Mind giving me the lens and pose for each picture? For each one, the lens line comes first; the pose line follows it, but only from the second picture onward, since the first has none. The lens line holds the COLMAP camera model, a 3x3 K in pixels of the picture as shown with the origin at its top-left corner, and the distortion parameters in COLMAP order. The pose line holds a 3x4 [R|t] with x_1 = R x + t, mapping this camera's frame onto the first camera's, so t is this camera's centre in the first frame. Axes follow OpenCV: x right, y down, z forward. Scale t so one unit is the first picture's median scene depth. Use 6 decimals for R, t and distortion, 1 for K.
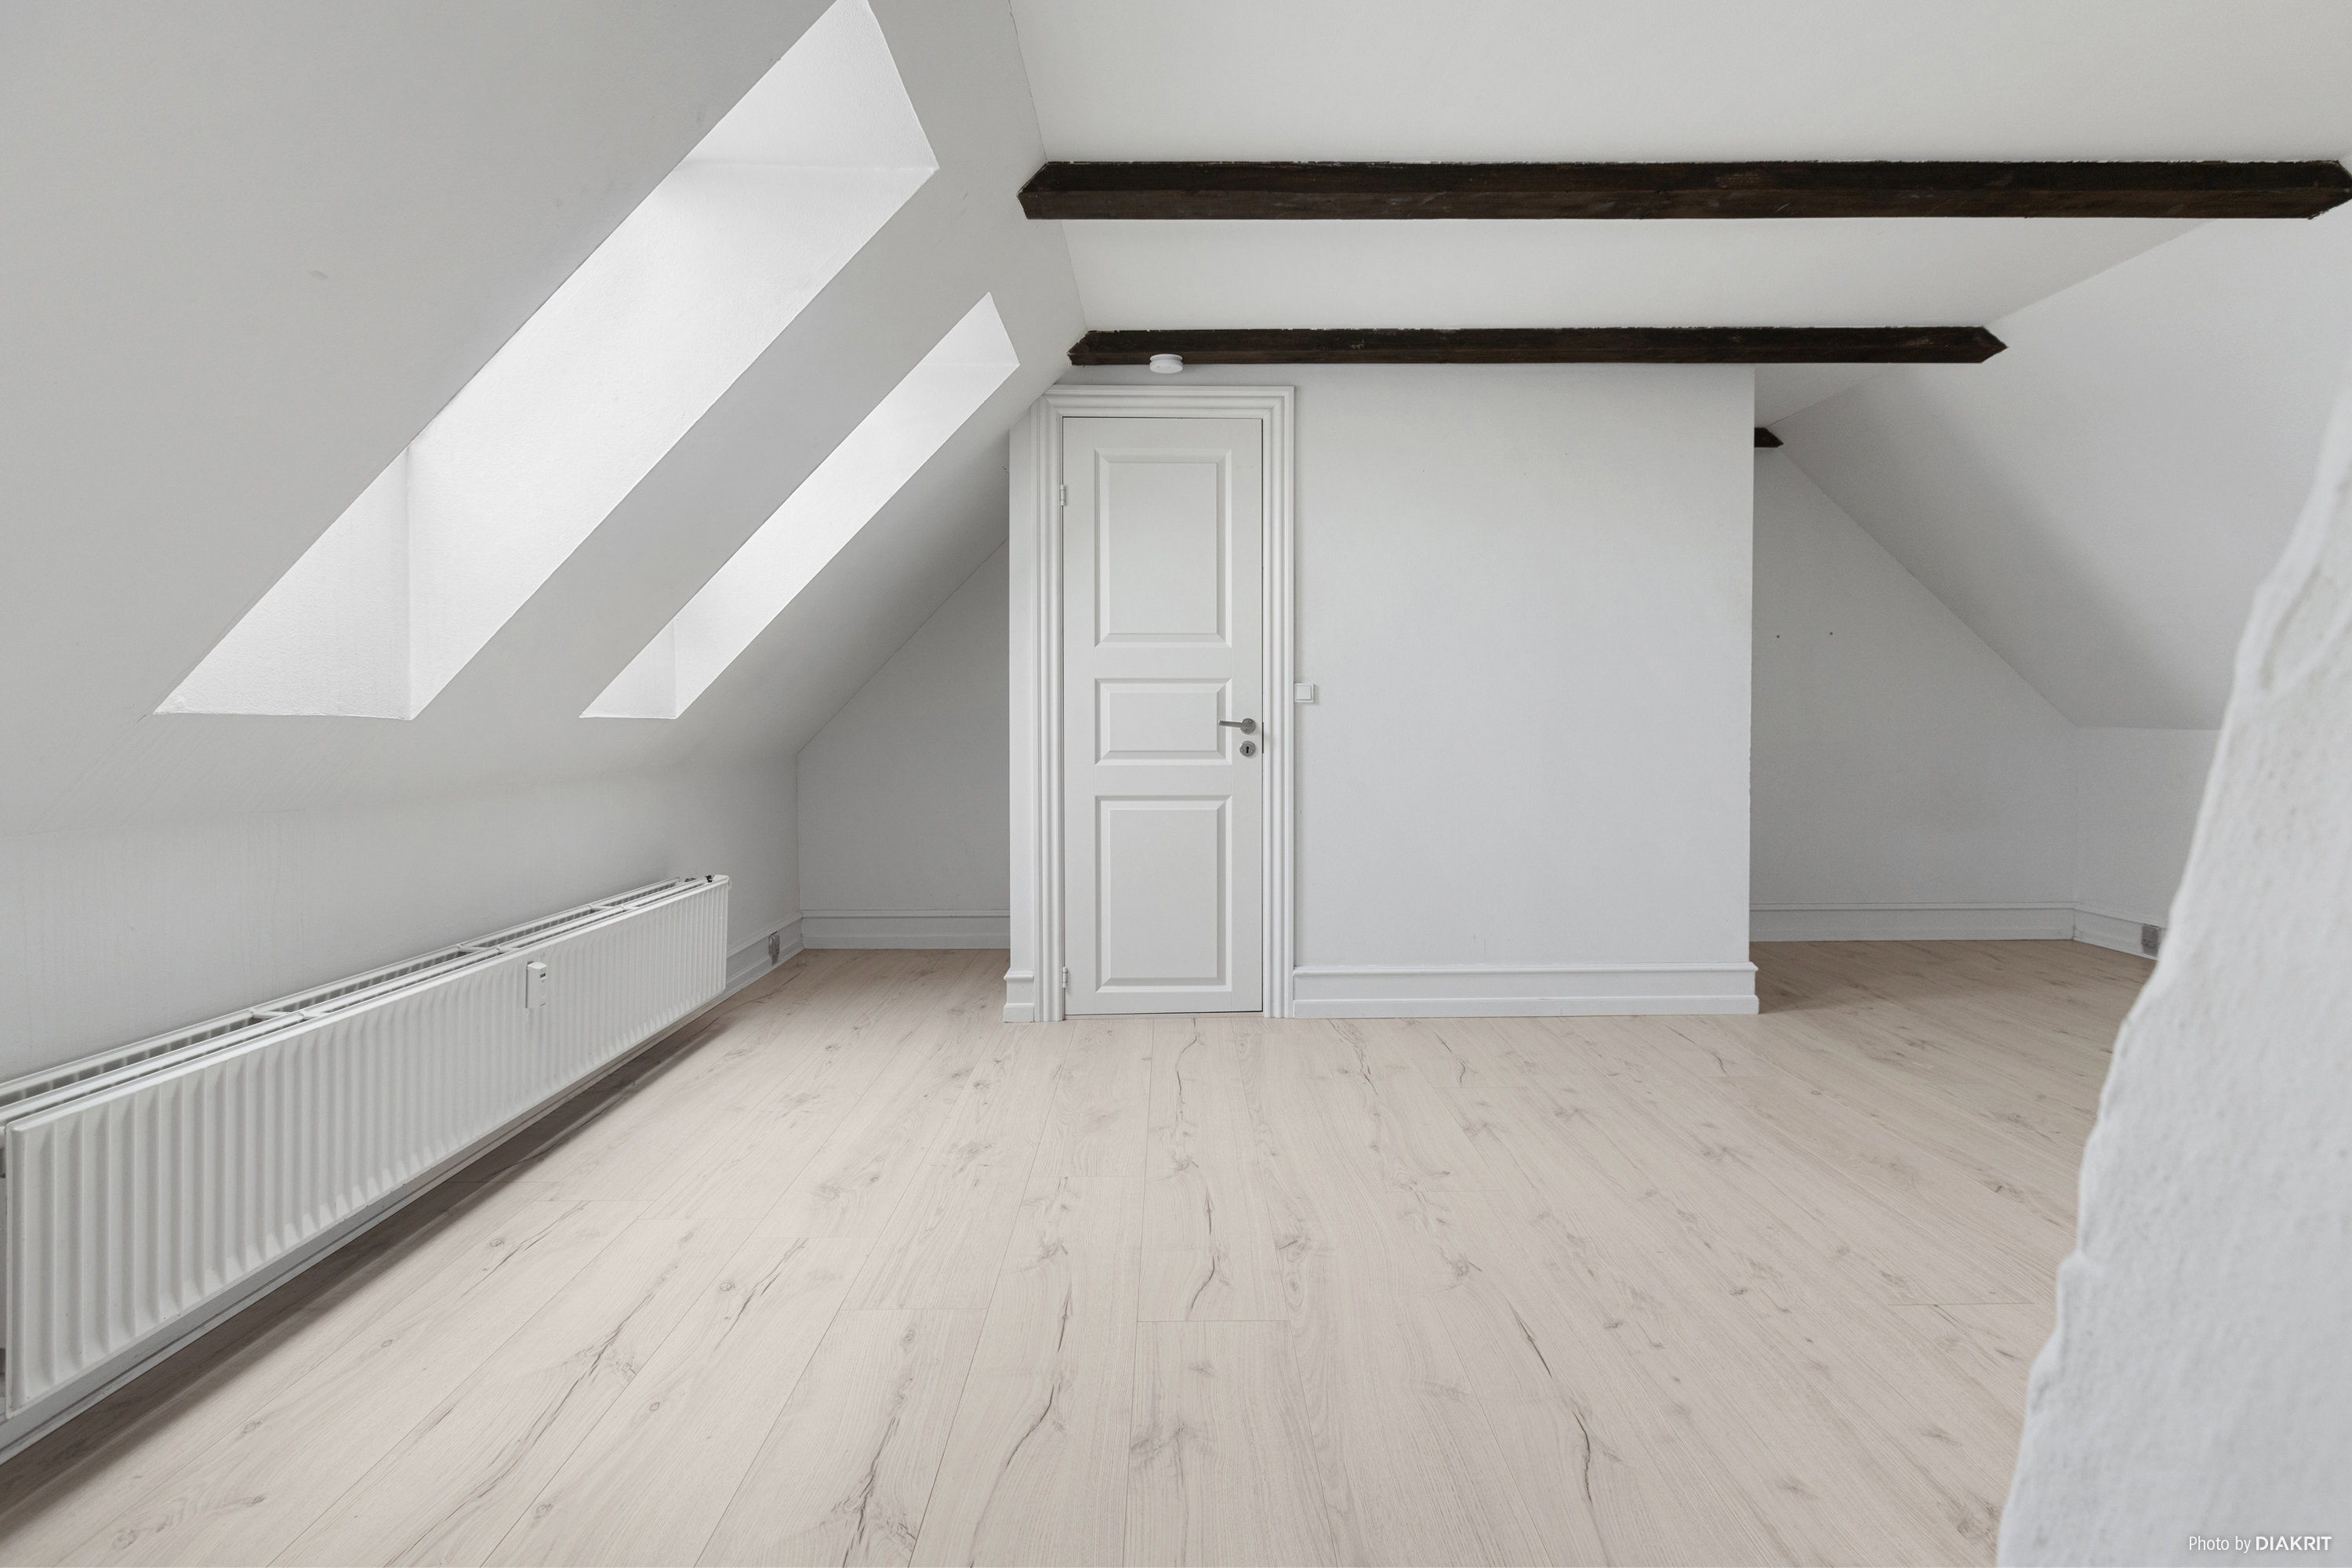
lens RADIAL K [[1091.2, 0, 1191.0], [0, 1091.2, 721.9], [0, 0, 1]] dist [0.000823, -0.000643]
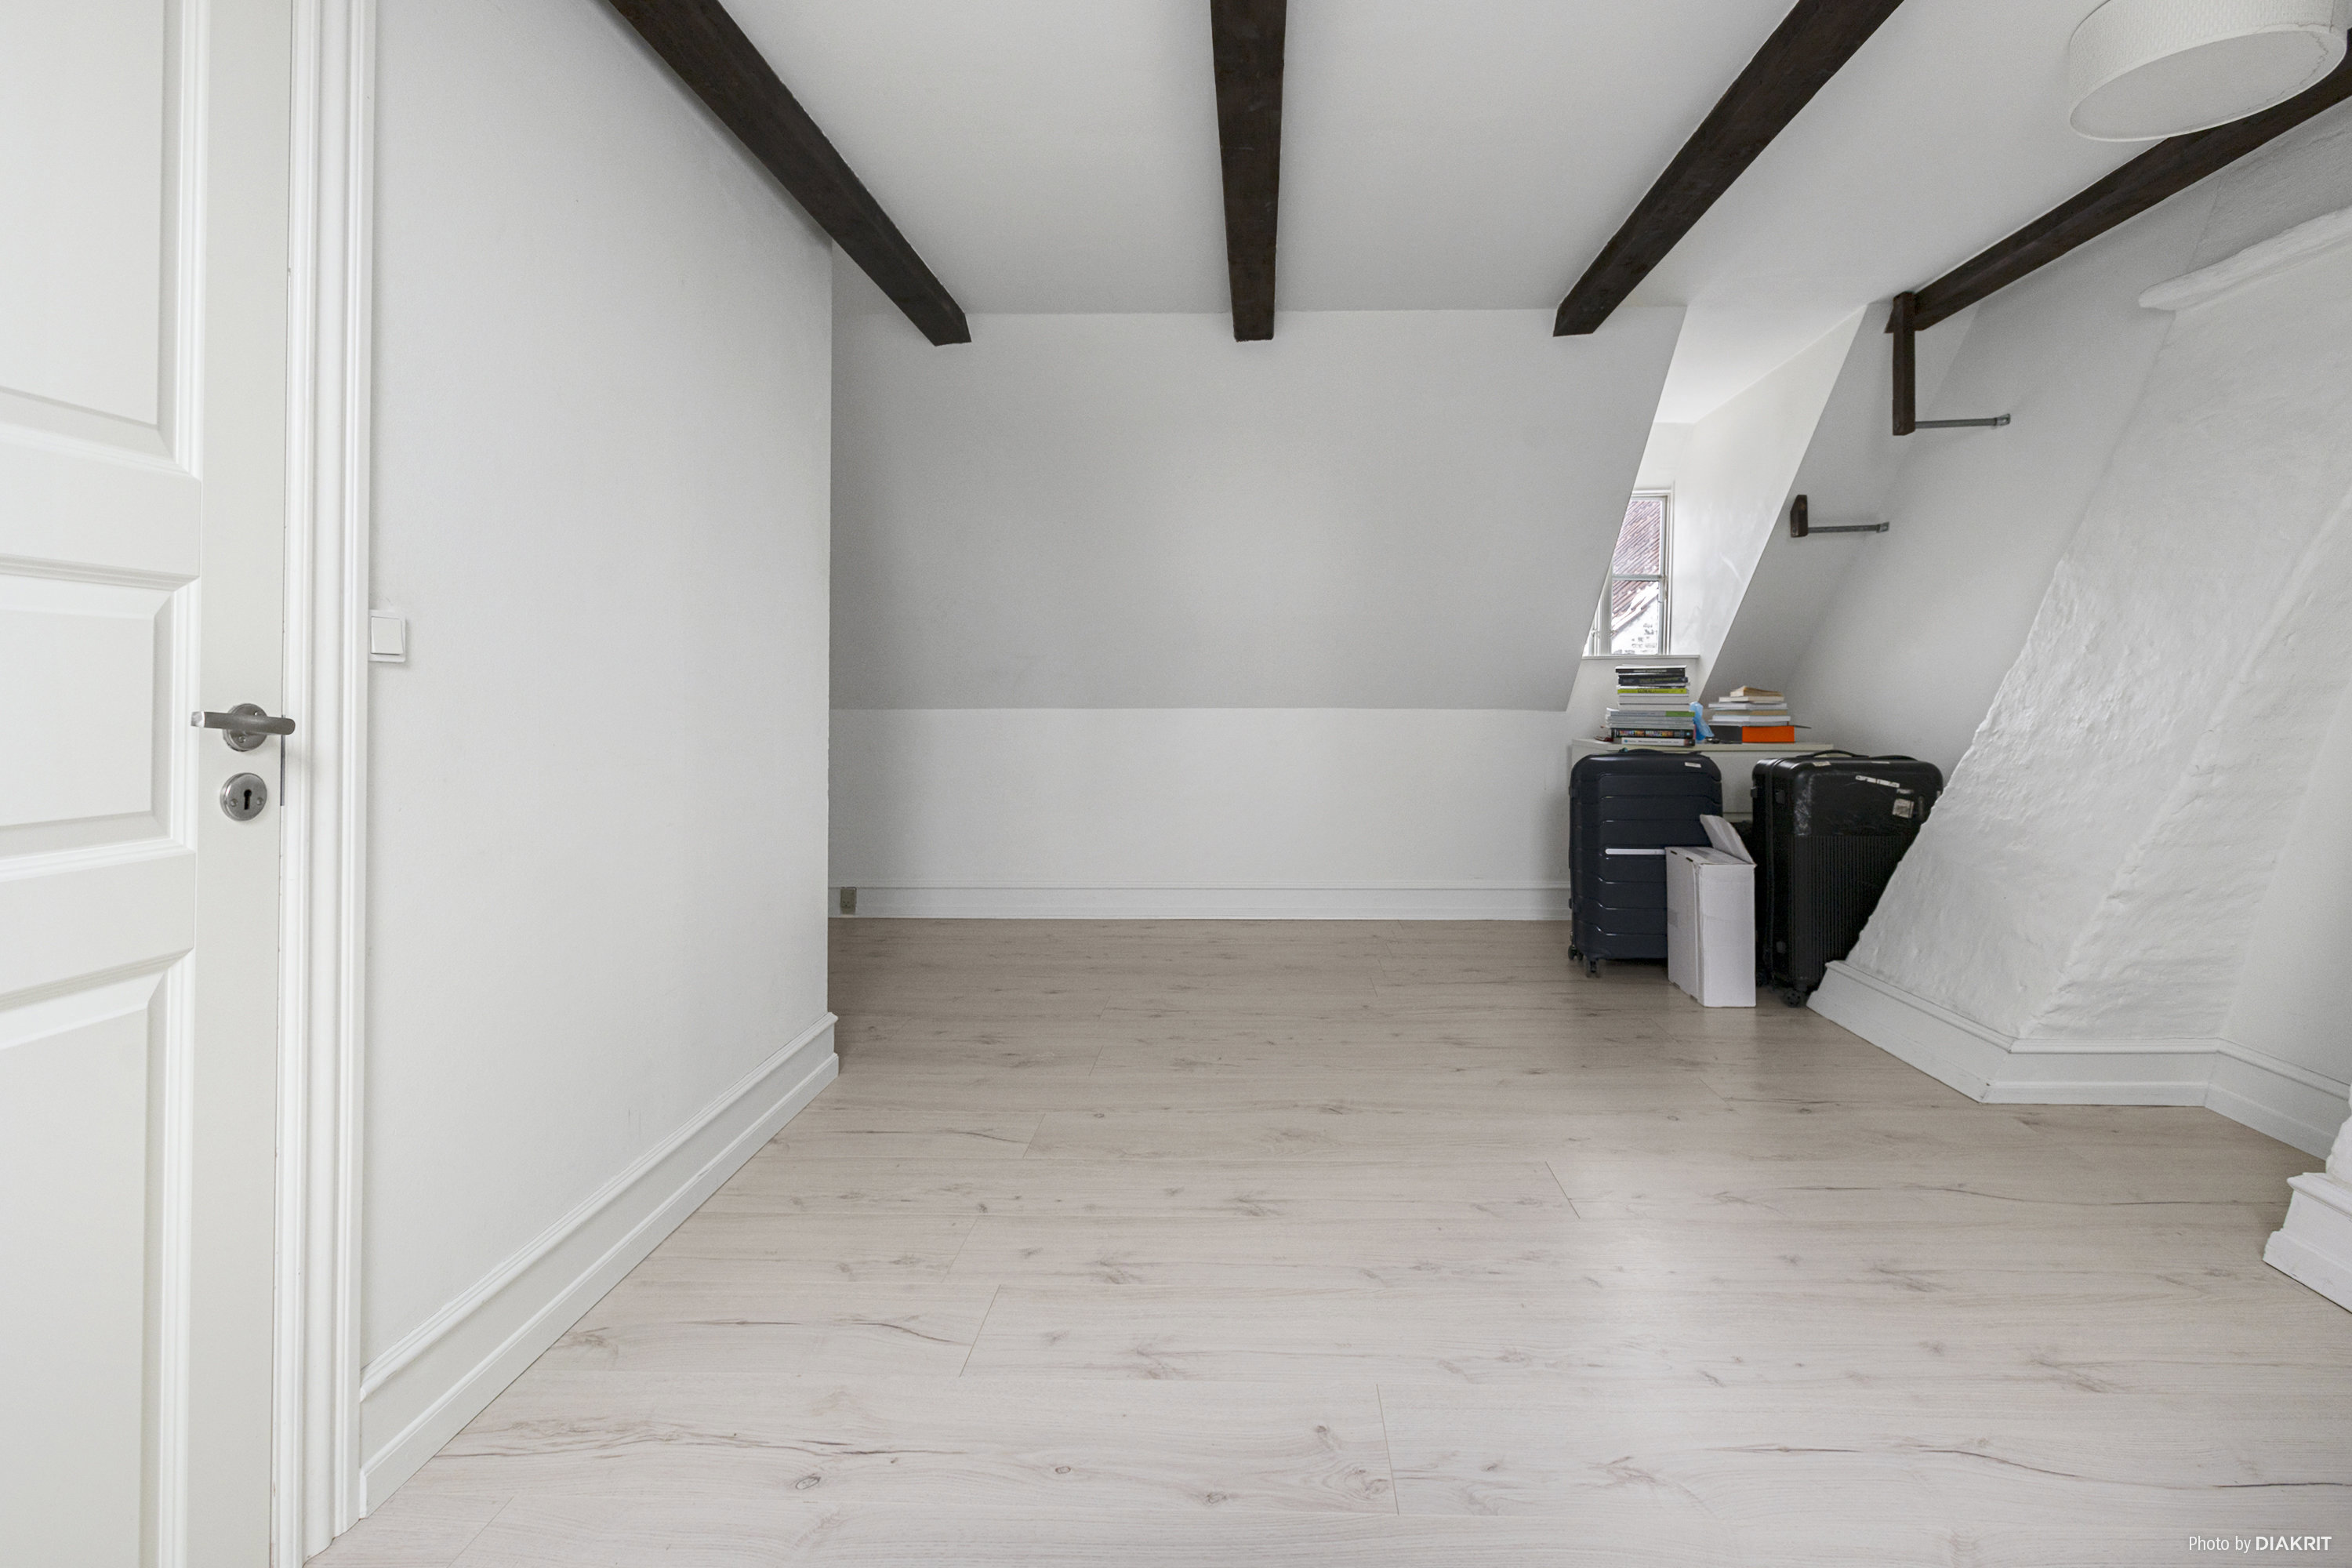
lens RADIAL K [[1091.2, 0, 1235.2], [0, 1091.2, 665.7], [0, 0, 1]] dist [0.000823, -0.000643]
pose [[0.031195, 0.030806, 0.999038, -0.304099], [0.008425, 0.999481, -0.031083, -0.002490], [-0.999478, 0.009386, 0.030919, 0.773334]]
